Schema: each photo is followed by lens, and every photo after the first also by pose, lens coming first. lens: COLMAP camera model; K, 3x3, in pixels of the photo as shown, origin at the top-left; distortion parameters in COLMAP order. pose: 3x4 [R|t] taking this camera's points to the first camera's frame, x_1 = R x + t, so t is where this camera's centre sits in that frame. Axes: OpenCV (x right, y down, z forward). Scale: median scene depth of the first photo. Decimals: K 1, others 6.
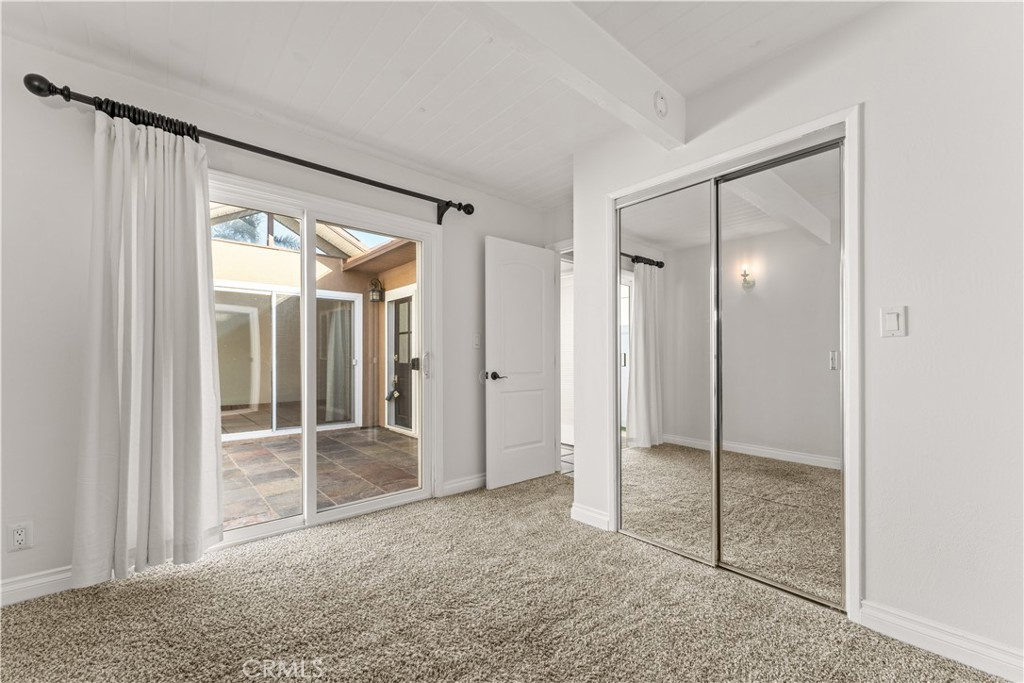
lens RADIAL K [[417.1, 0, 518.1], [0, 417.1, 351.7], [0, 0, 1]] dist [0.006044, -0.000250]
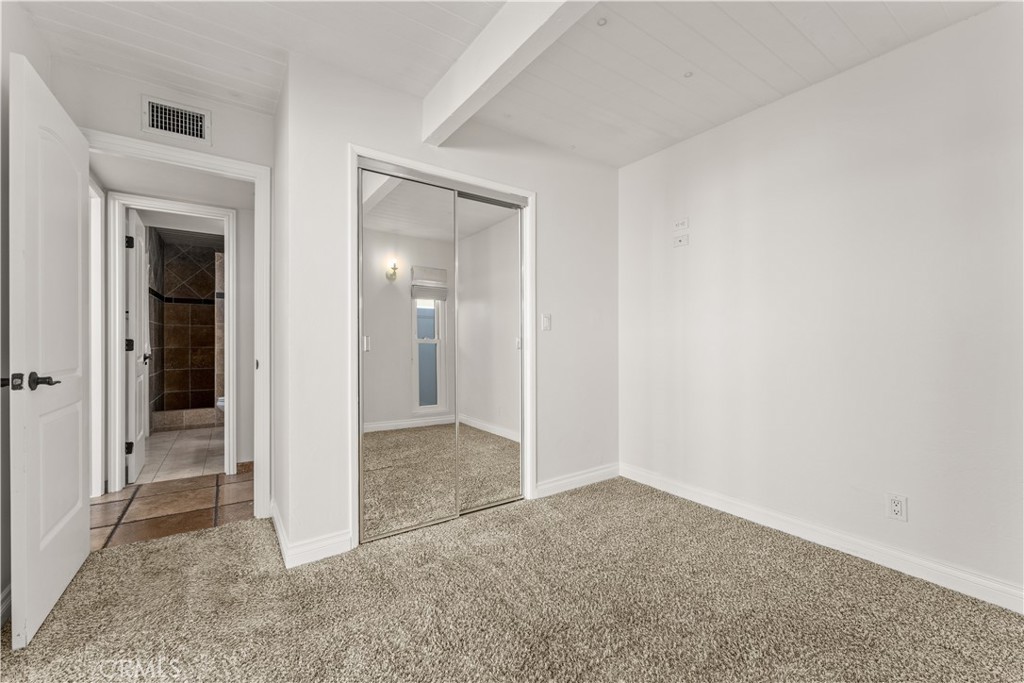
lens RADIAL K [[417.1, 0, 516.5], [0, 417.1, 342.4], [0, 0, 1]] dist [0.006044, -0.000250]
pose [[0.113773, 0.010392, 0.993452, -0.653318], [-0.008847, 0.999916, -0.009447, 0.025434], [-0.993467, -0.007714, 0.113856, 0.660544]]
